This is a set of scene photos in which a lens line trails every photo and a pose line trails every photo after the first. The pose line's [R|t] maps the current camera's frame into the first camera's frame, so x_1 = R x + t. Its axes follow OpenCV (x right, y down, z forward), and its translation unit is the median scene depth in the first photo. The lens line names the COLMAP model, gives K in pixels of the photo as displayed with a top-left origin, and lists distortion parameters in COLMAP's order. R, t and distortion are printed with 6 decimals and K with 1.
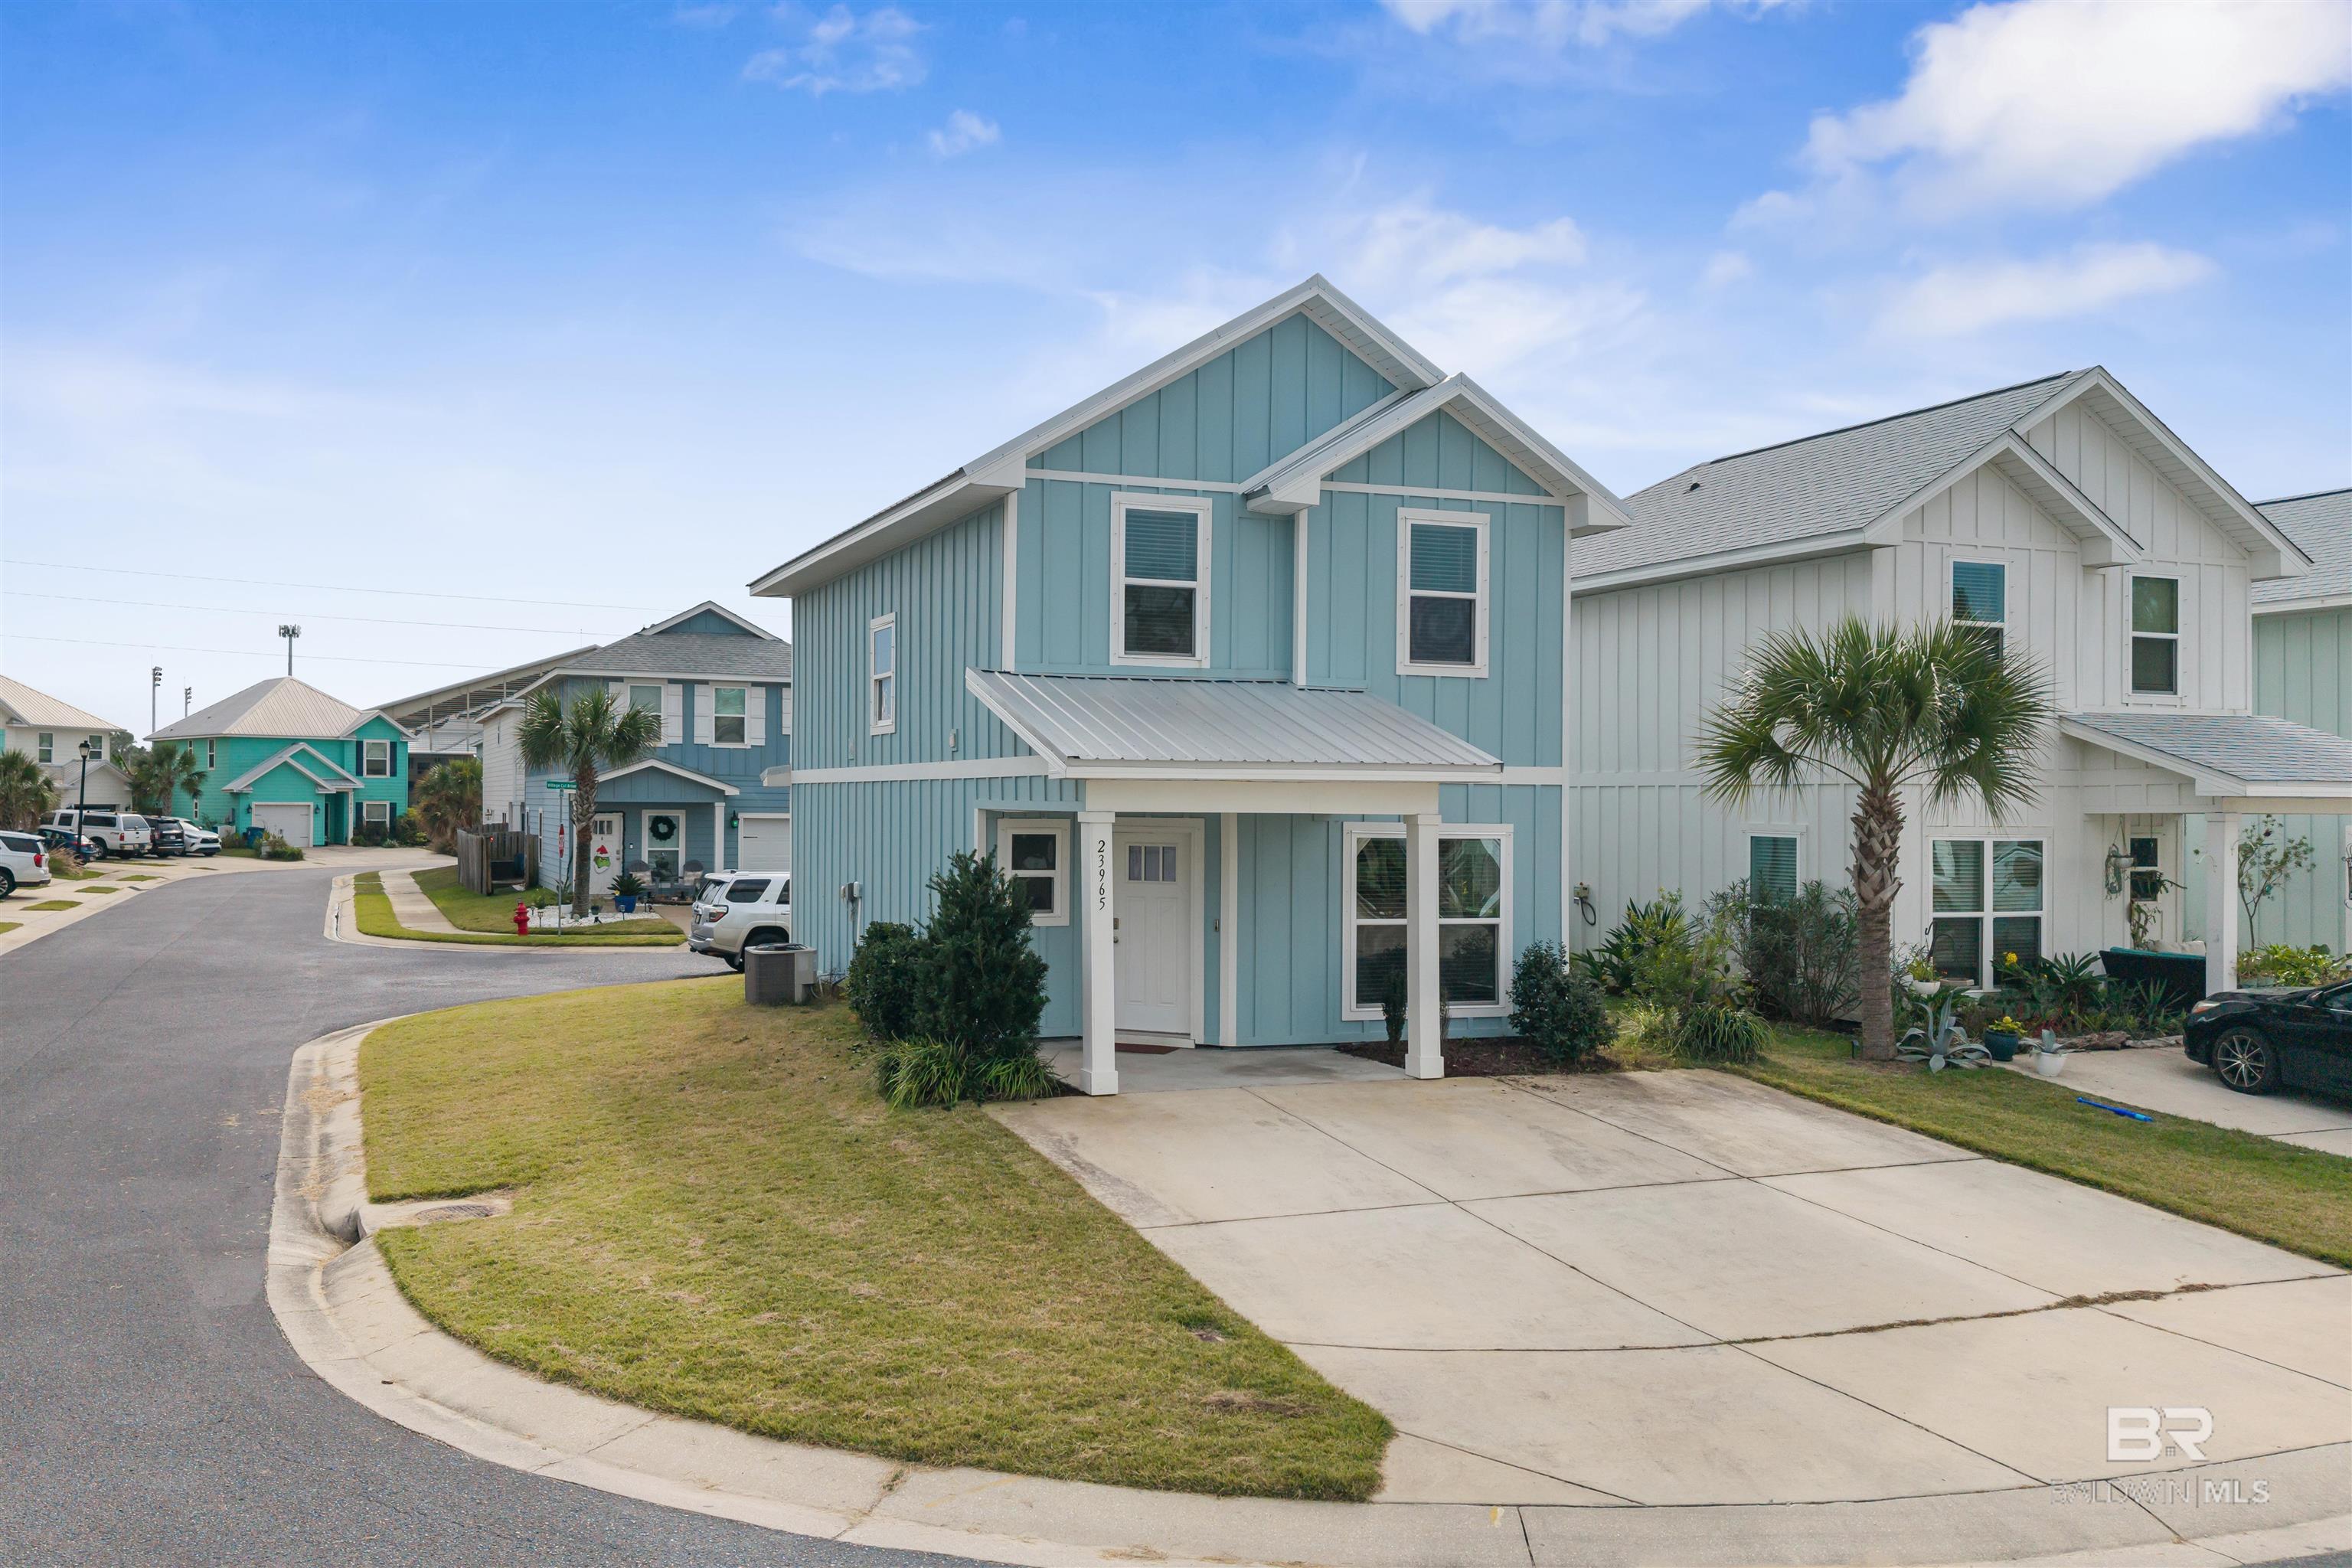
lens RADIAL K [[1837.1, 0, 1053.4], [0, 1837.1, 785.7], [0, 0, 1]] dist [0.056077, -0.080919]
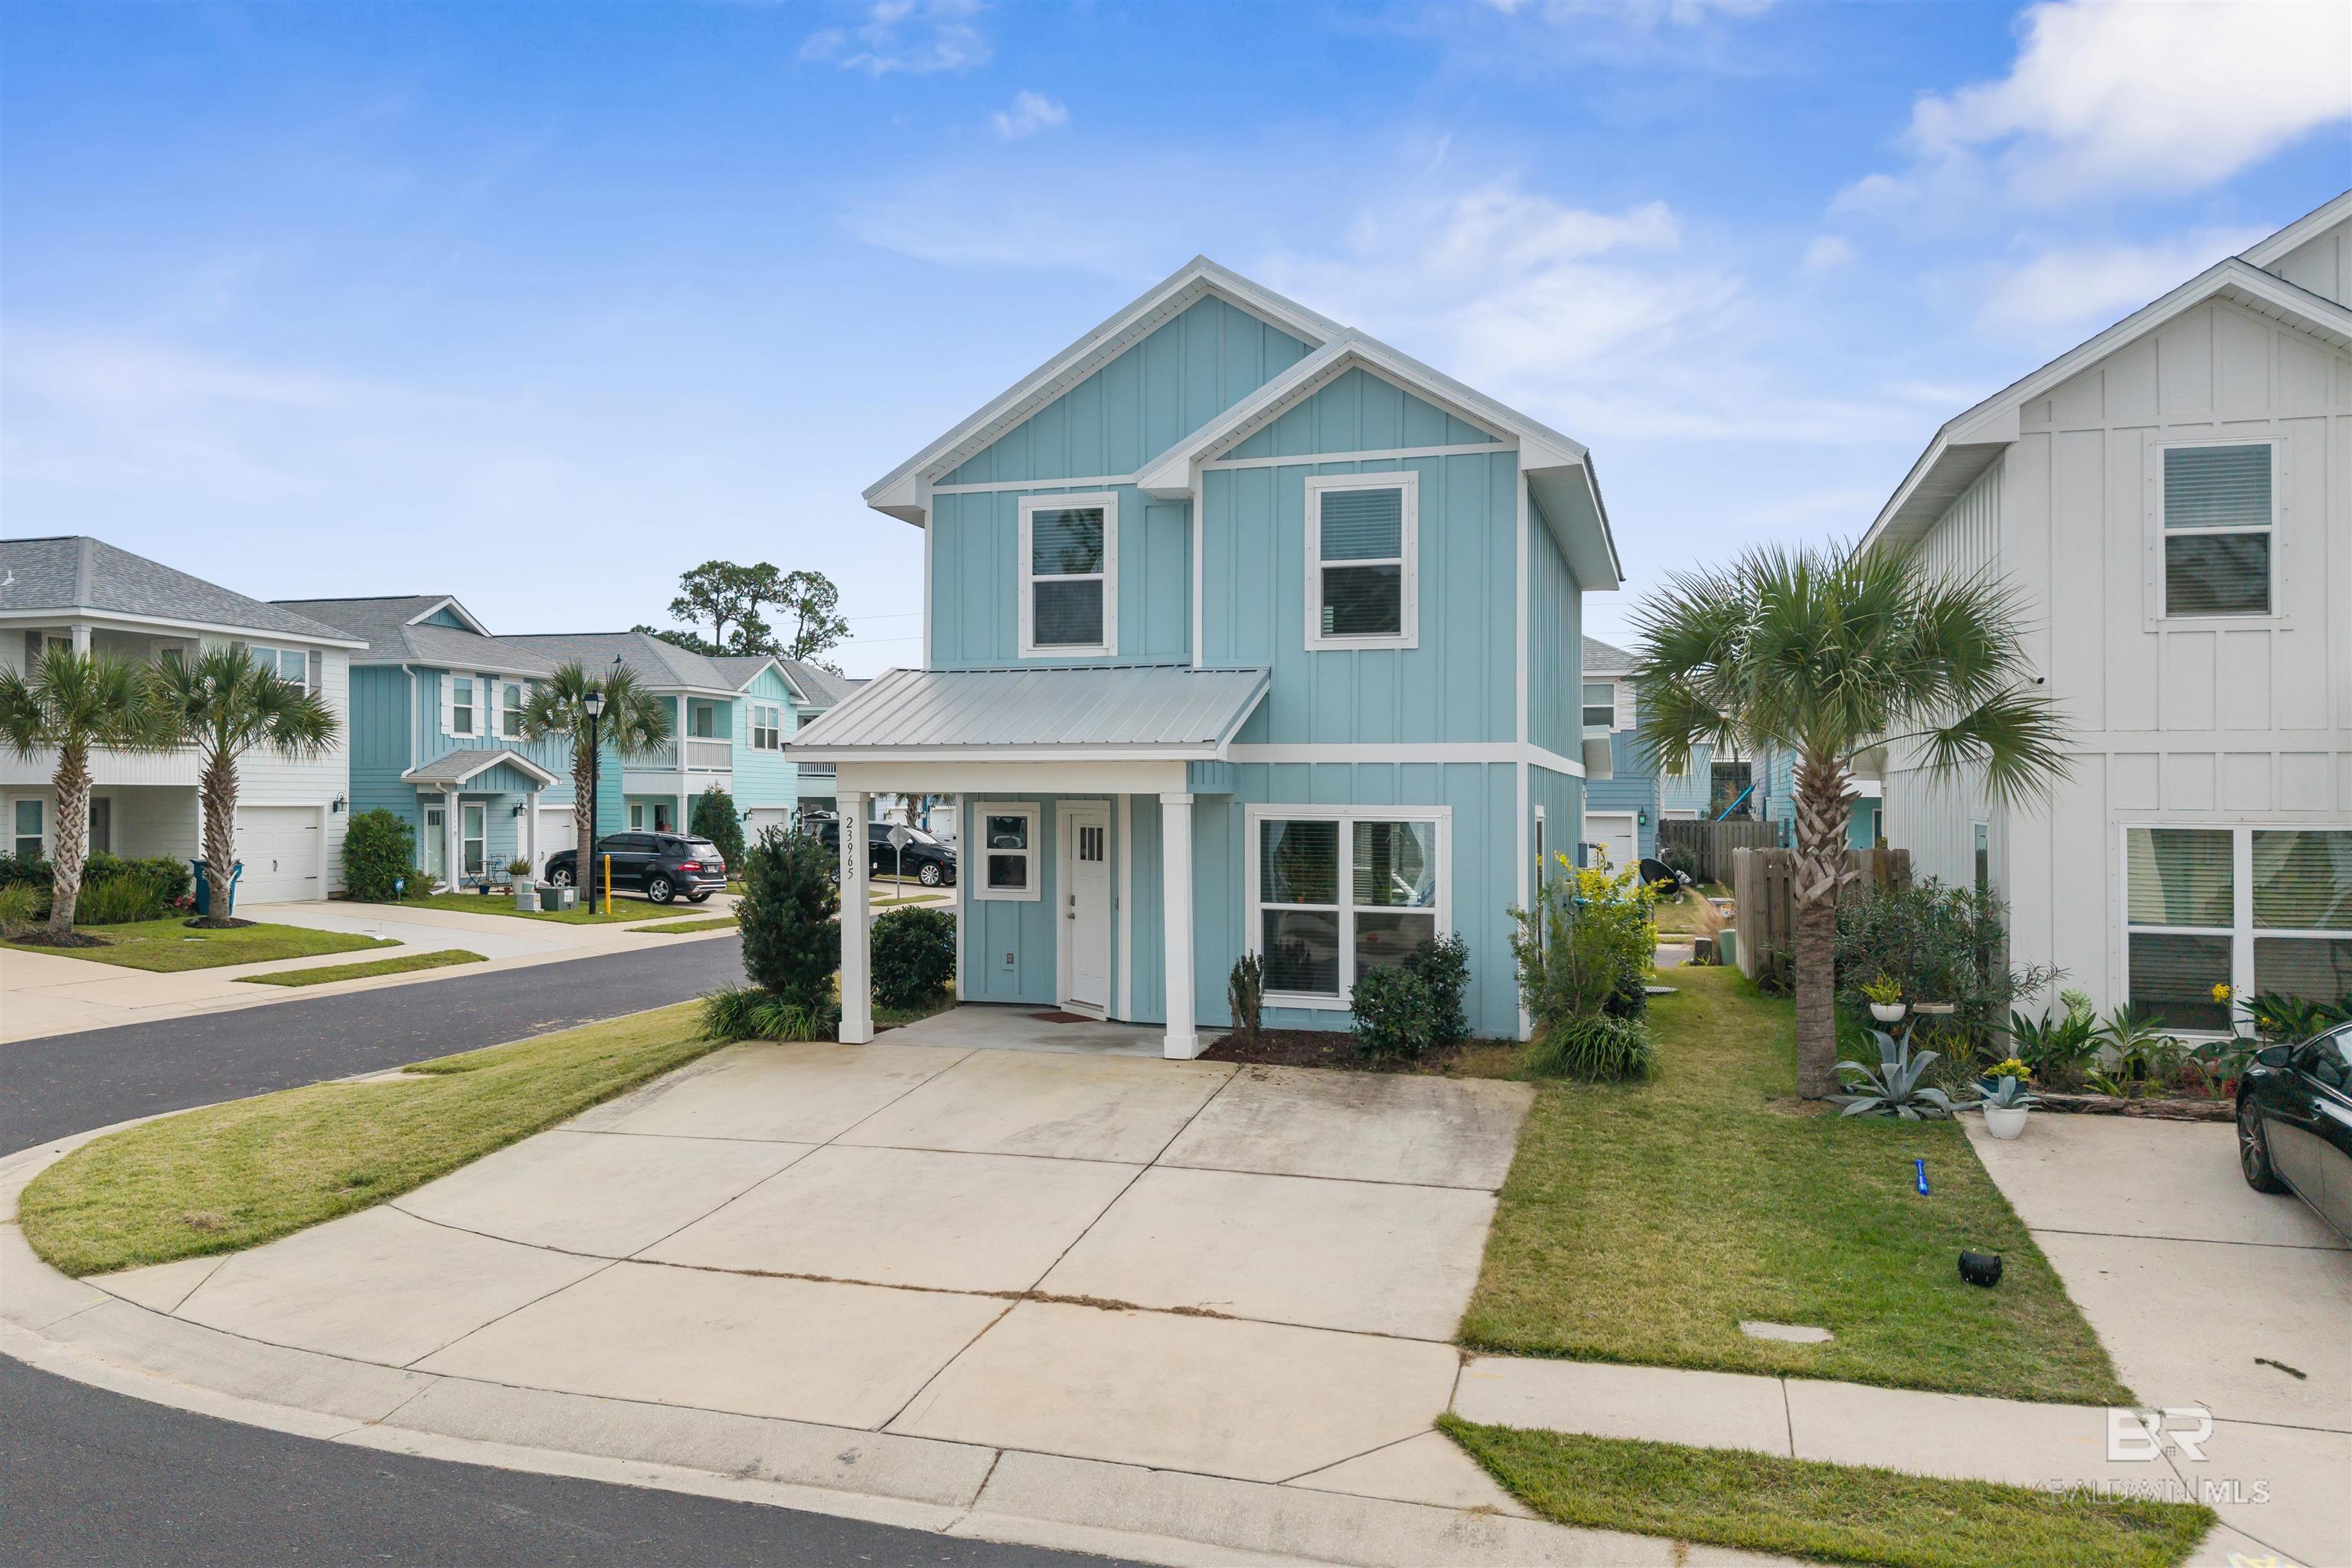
lens RADIAL K [[1837.1, 0, 1053.4], [0, 1837.1, 785.7], [0, 0, 1]] dist [0.056077, -0.080919]
pose [[0.773518, -0.010461, -0.633688, 0.701609], [0.008012, 0.999945, -0.006728, 0.015957], [0.633724, 0.000127, 0.773559, 0.173667]]
